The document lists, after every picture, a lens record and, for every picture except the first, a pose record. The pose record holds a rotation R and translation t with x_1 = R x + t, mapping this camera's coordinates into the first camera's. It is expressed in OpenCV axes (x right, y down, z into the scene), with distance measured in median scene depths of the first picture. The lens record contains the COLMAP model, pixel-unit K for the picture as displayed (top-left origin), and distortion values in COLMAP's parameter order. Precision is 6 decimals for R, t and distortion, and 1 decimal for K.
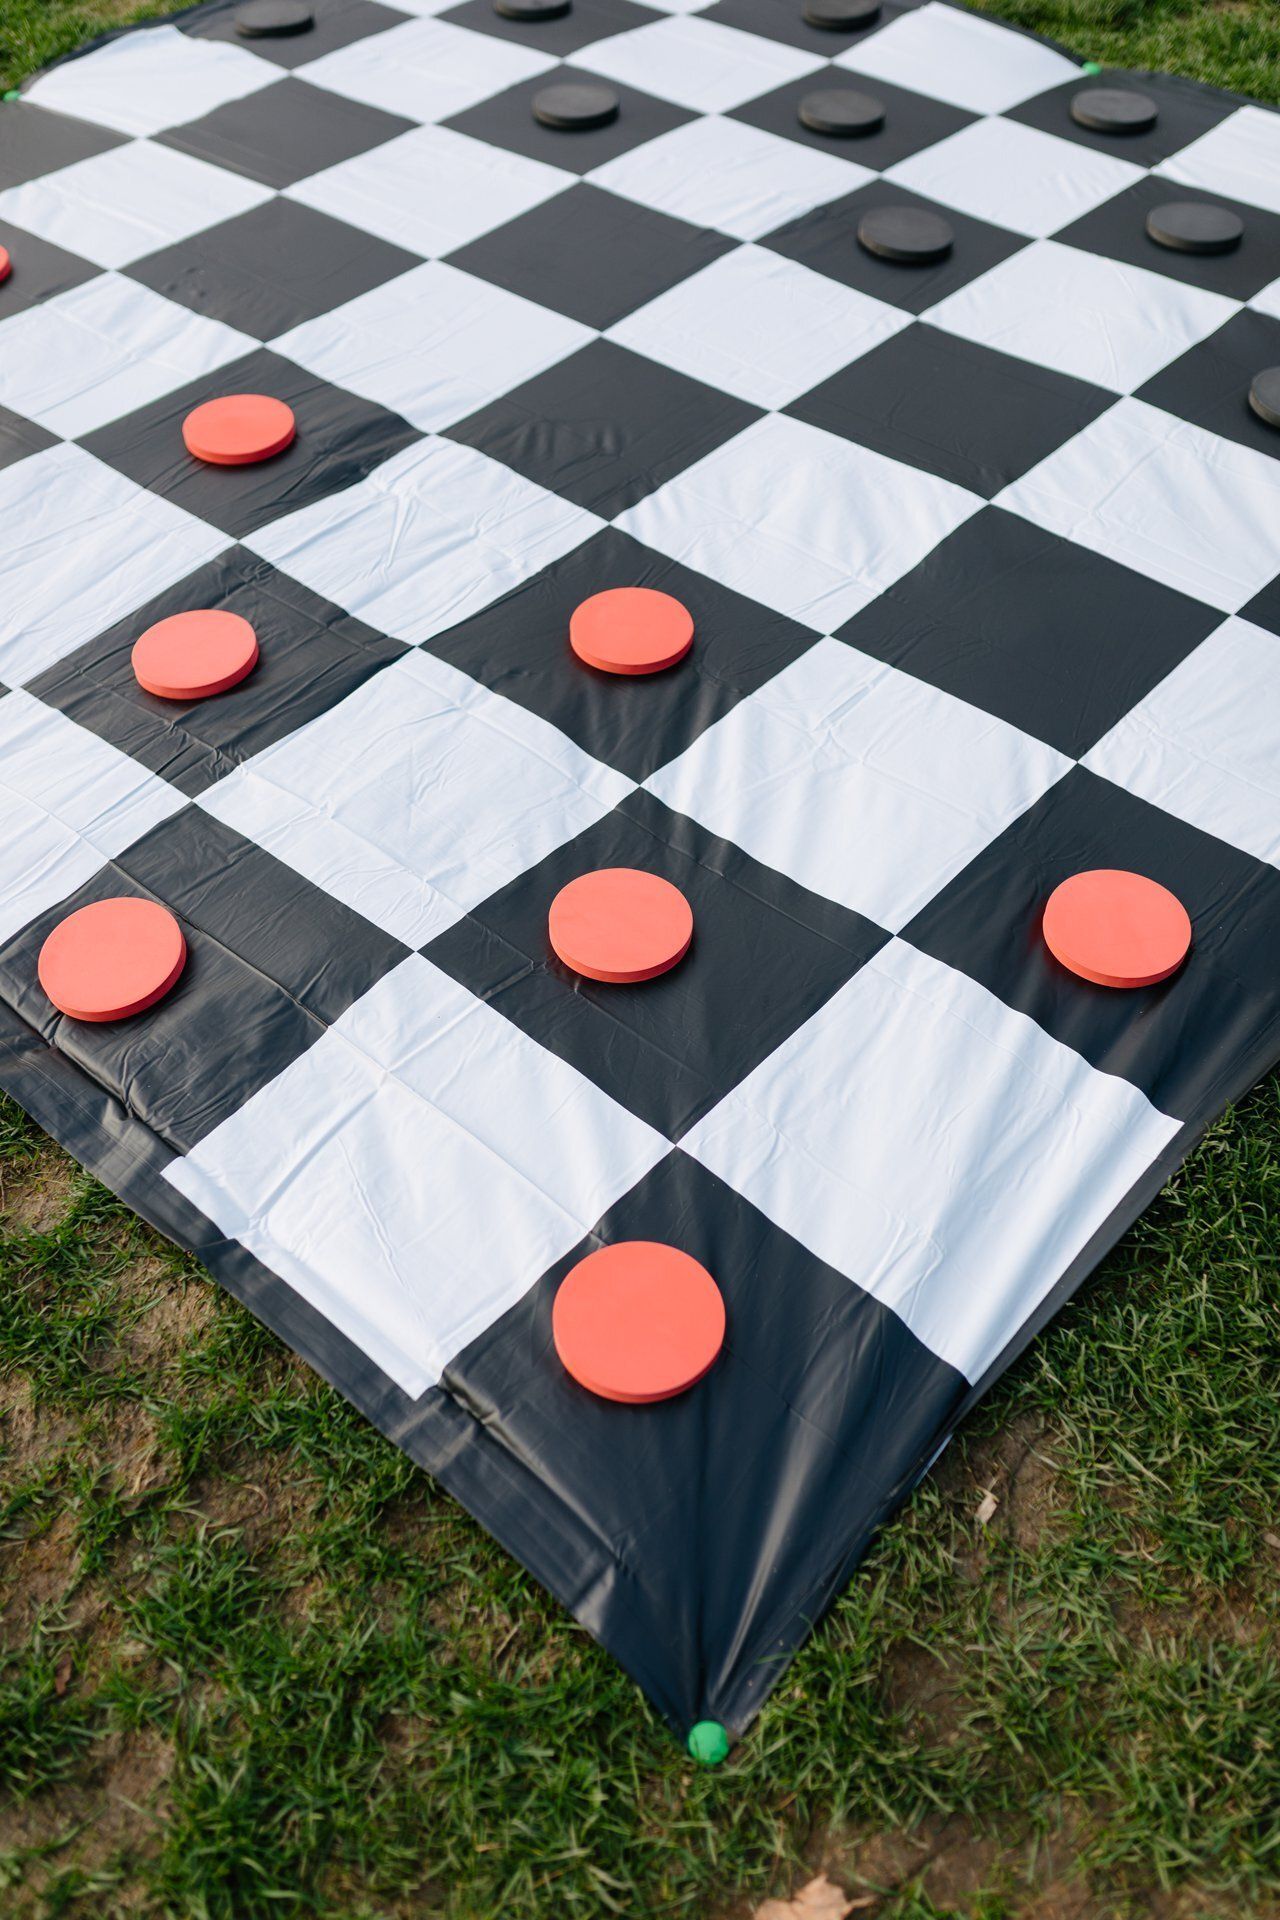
lens RADIAL K [[1541.6, 0, 640.0], [0, 1541.6, 960.0], [0, 0, 1]] dist [-0.001277, -0.000011]
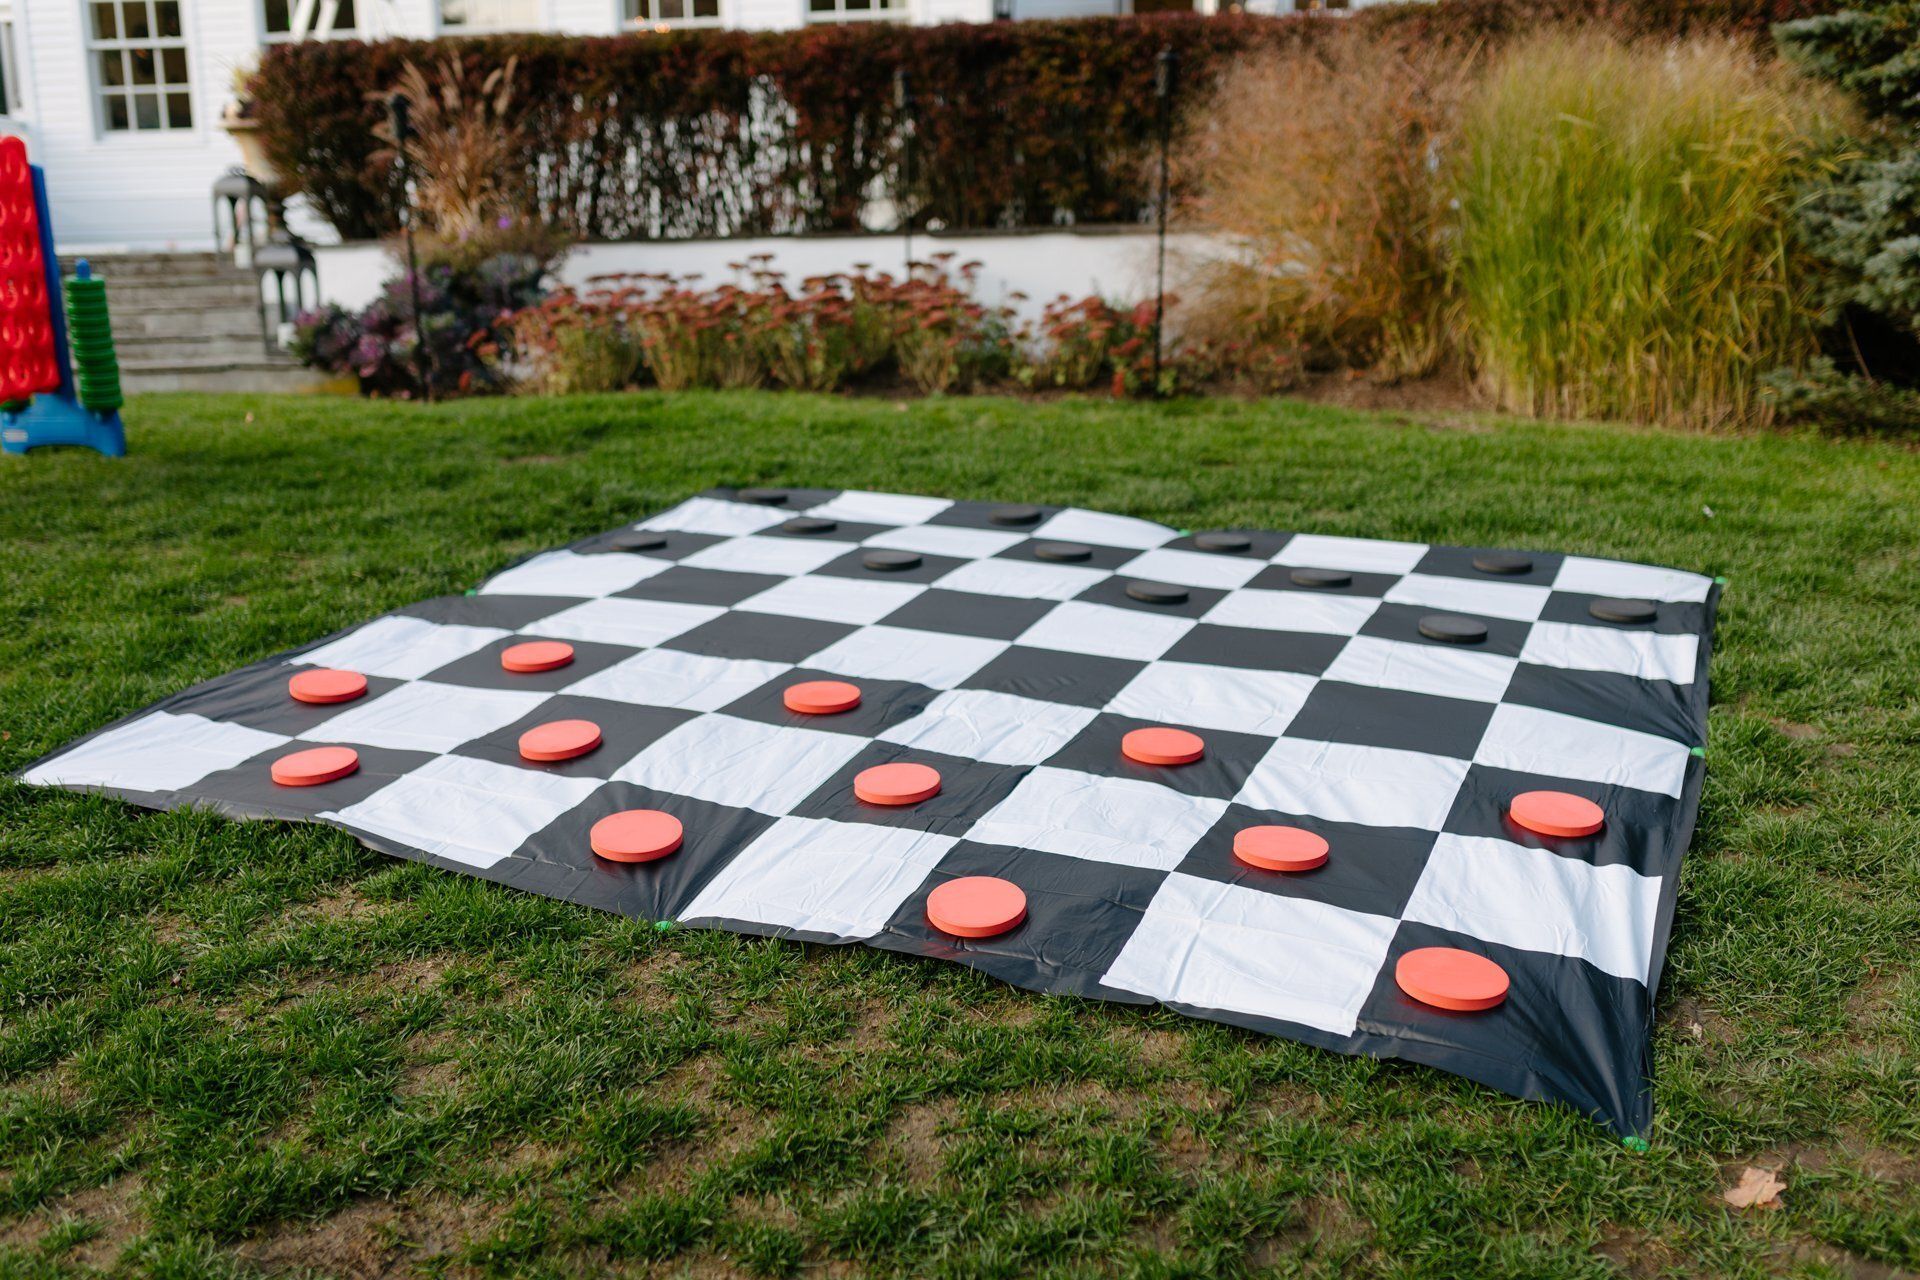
lens RADIAL K [[1643.1, 0, 960.0], [0, 1643.1, 640.0], [0, 0, 1]] dist [-0.002160, -0.003937]
pose [[0.955803, -0.093448, 0.278761, -0.648635], [0.232718, 0.819895, -0.523081, 0.506126], [-0.179674, 0.564836, 0.805405, -0.318539]]
